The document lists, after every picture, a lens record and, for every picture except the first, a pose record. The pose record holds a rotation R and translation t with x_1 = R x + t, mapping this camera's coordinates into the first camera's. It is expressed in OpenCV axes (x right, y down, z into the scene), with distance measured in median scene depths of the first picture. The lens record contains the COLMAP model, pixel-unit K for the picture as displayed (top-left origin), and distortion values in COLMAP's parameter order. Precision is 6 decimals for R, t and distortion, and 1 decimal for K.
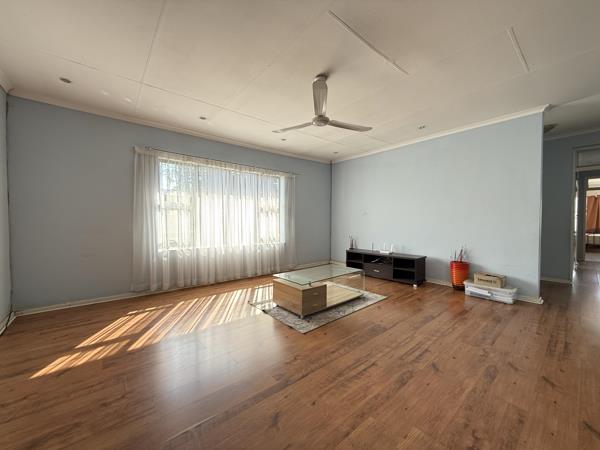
lens RADIAL K [[233.4, 0, 300.0], [0, 233.4, 225.0], [0, 0, 1]] dist [-0.000062, -0.000032]
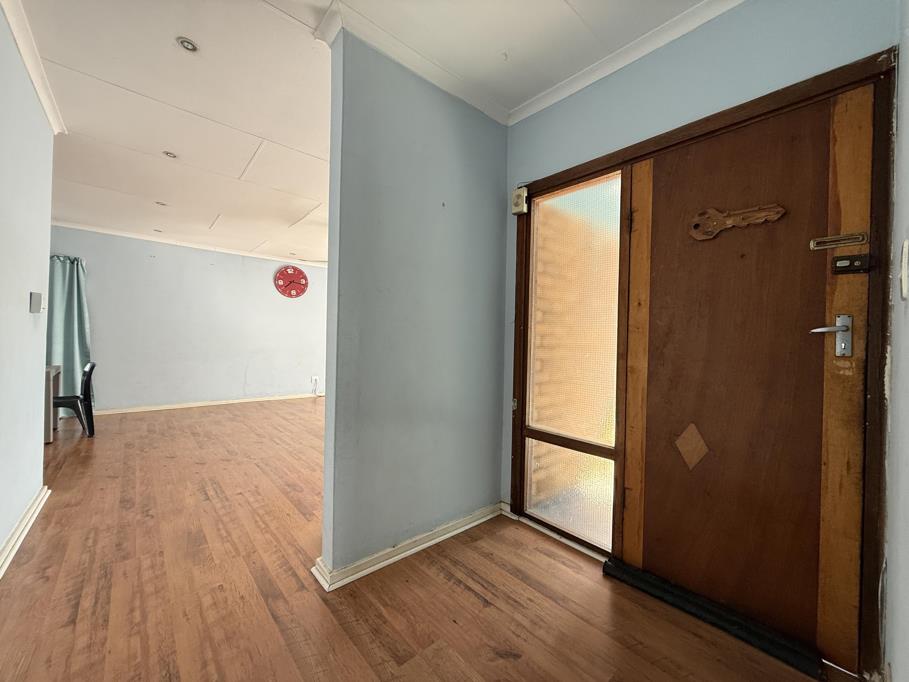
lens RADIAL K [[353.6, 0, 454.5], [0, 353.6, 341.0], [0, 0, 1]] dist [-0.000062, -0.000032]
pose [[0.049743, 0.001284, -0.998761, 2.445545], [-0.047498, 0.998871, -0.001081, -0.052731], [0.997632, 0.047493, 0.049748, 1.800285]]
